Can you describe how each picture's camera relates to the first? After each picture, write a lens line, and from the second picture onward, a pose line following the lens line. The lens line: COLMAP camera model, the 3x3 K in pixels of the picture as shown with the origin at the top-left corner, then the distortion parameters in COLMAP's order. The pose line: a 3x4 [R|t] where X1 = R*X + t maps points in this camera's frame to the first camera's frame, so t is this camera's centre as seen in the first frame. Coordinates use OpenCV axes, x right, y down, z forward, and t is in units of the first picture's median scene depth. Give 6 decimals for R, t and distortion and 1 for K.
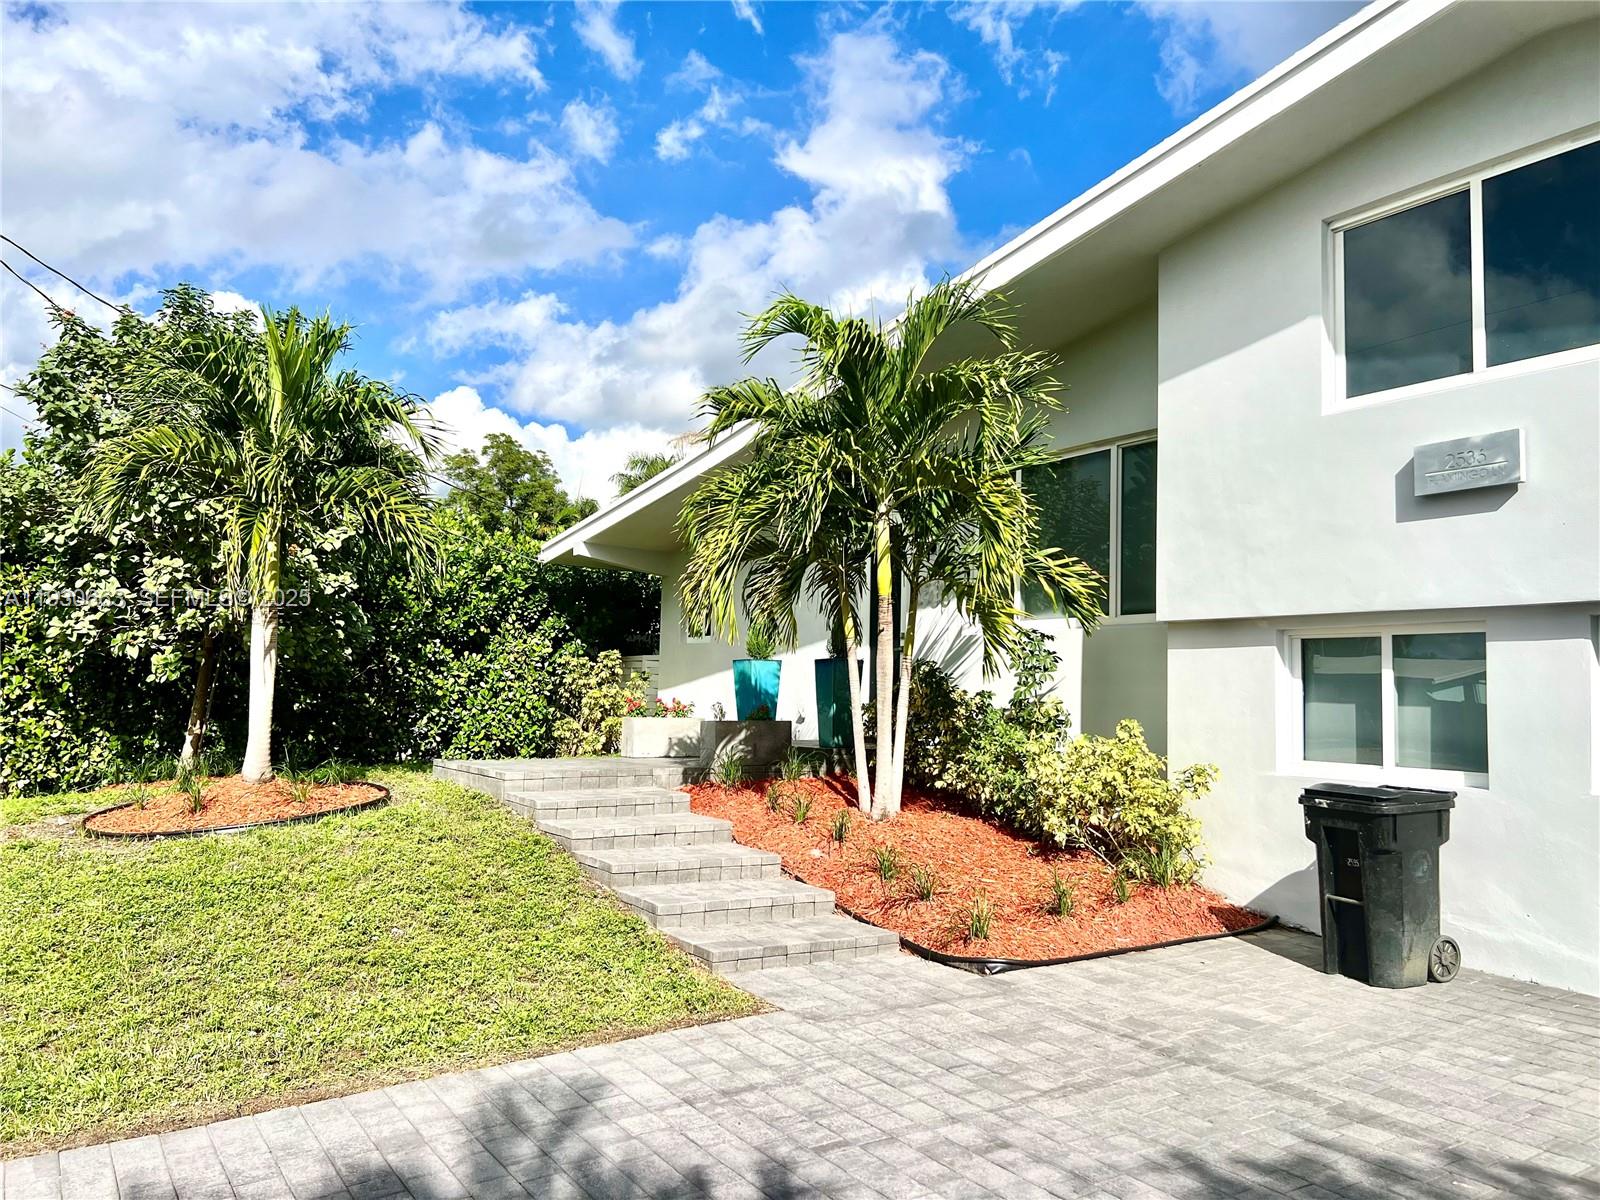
lens RADIAL K [[1200.8, 0, 820.1], [0, 1200.8, 602.1], [0, 0, 1]] dist [0.064047, -0.070245]
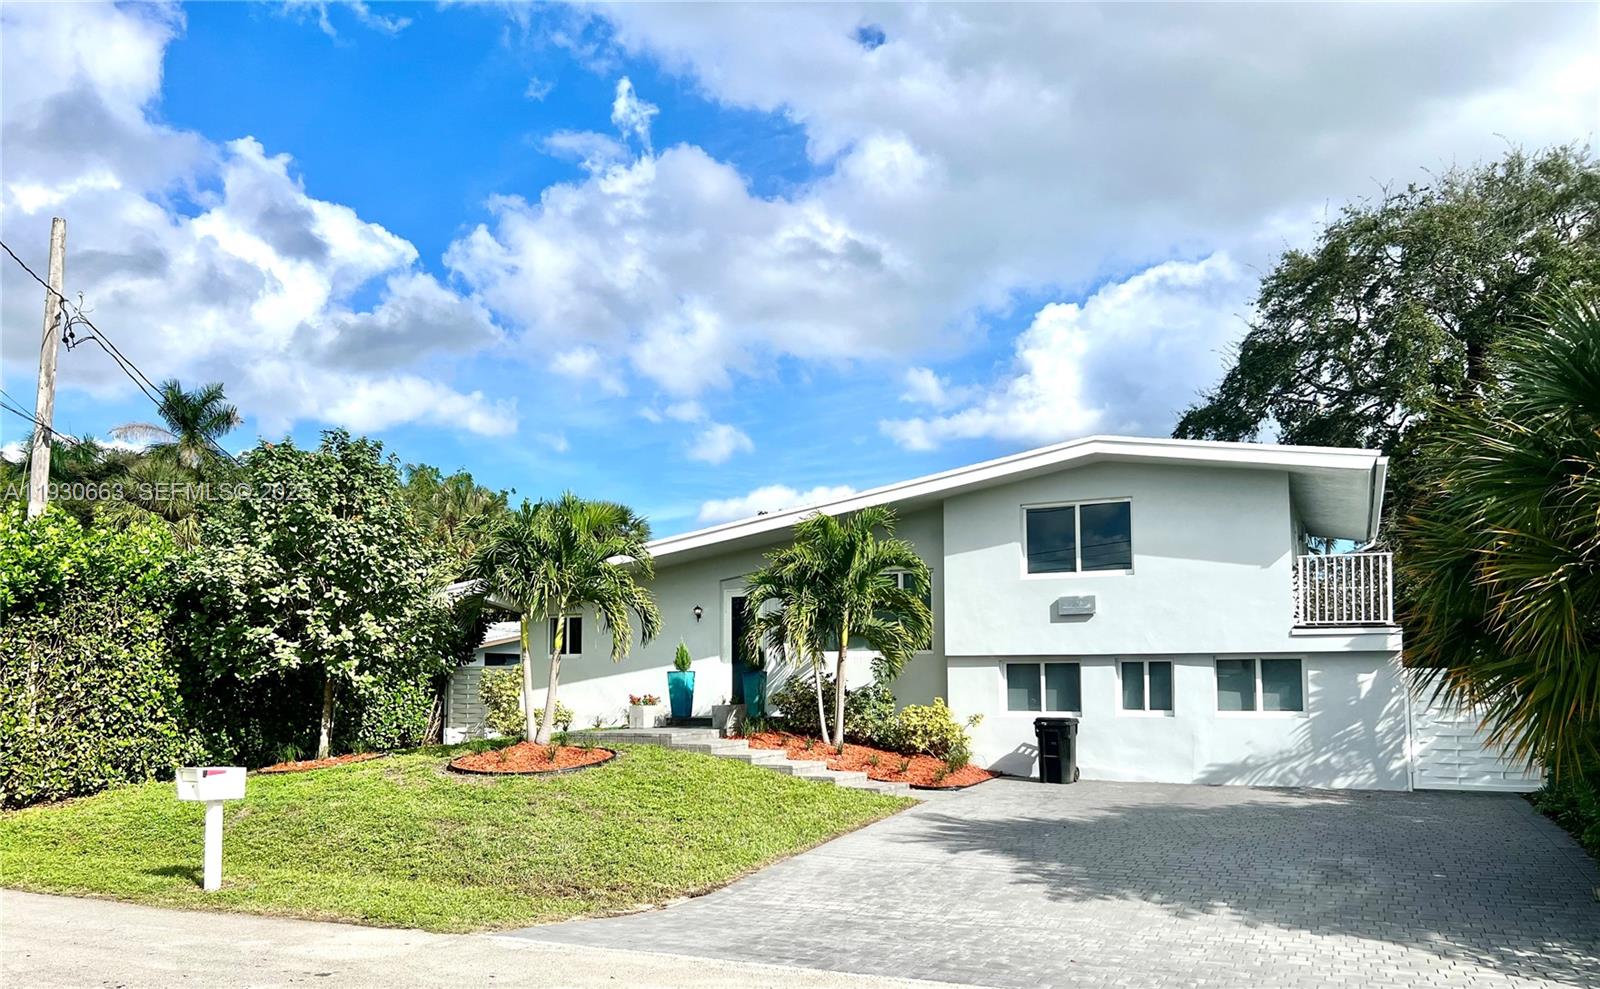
lens RADIAL K [[1212.8, 0, 796.6], [0, 1212.8, 607.6], [0, 0, 1]] dist [0.113308, -0.182270]
pose [[0.851932, 0.011346, 0.523529, -1.424792], [-0.019931, 0.999743, 0.010768, -0.115058], [-0.523273, -0.019609, 0.851940, -1.025411]]
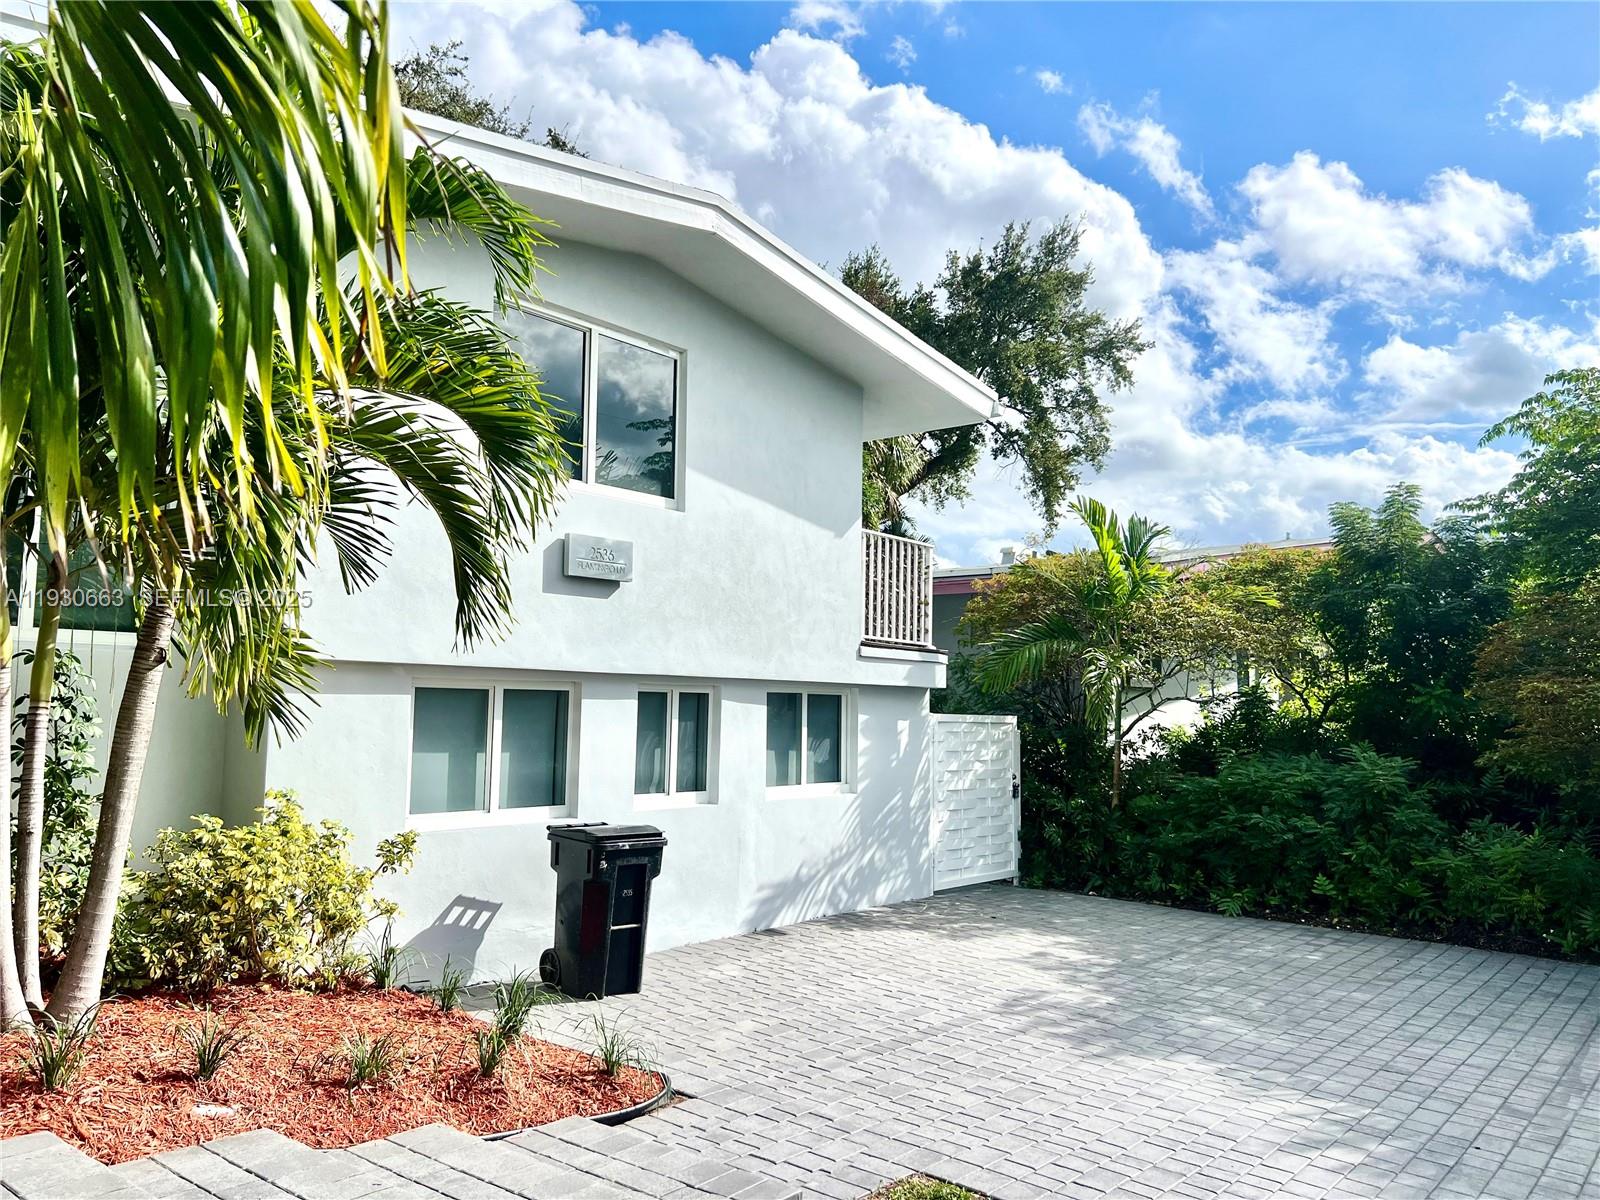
lens RADIAL K [[1199.1, 0, 800.0], [0, 1199.1, 600.0], [0, 0, 1]] dist [0.119194, -0.071195]
pose [[-0.290241, 0.058084, 0.955189, -0.659486], [-0.098279, 0.991069, -0.090128, 0.019427], [-0.951894, -0.120034, -0.281941, 1.058292]]
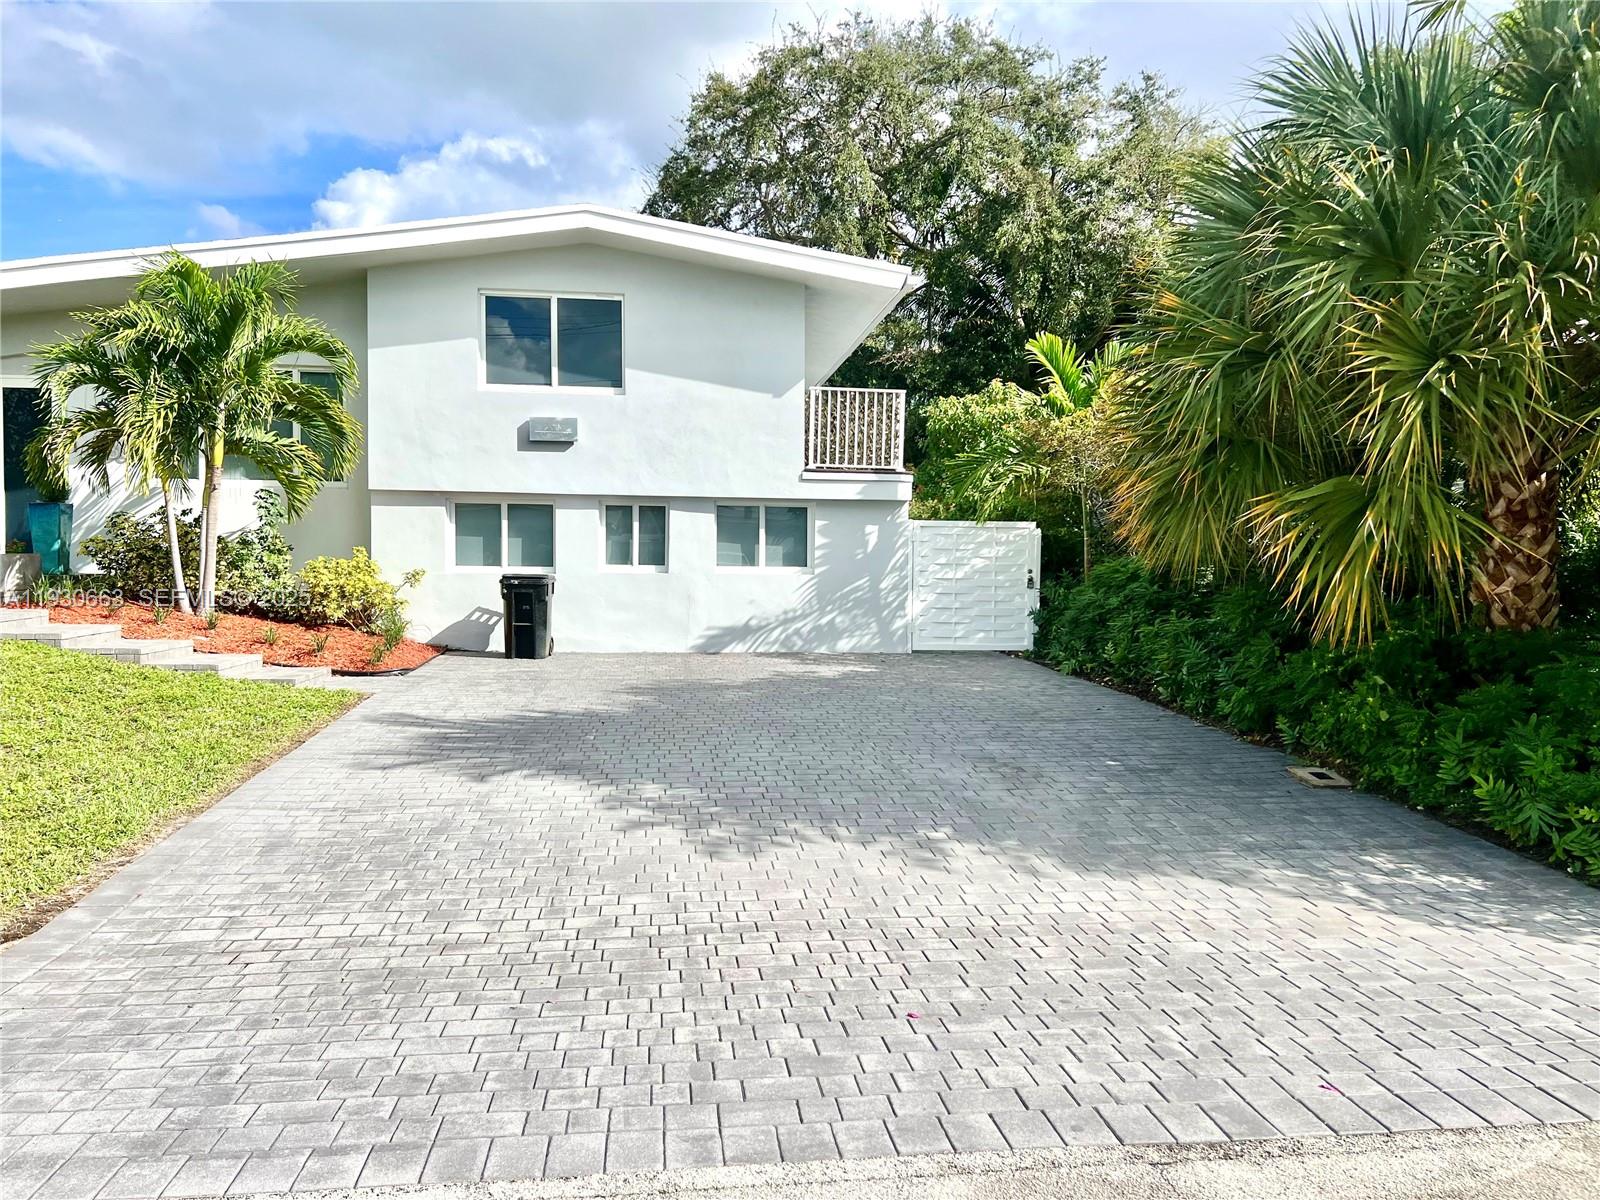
lens RADIAL K [[1200.8, 0, 820.1], [0, 1200.8, 602.1], [0, 0, 1]] dist [0.064047, -0.070245]
pose [[0.441714, -0.052930, 0.895593, -1.154394], [-0.069725, 0.993214, 0.093088, -0.036050], [-0.894443, -0.103563, 0.435025, -0.399831]]
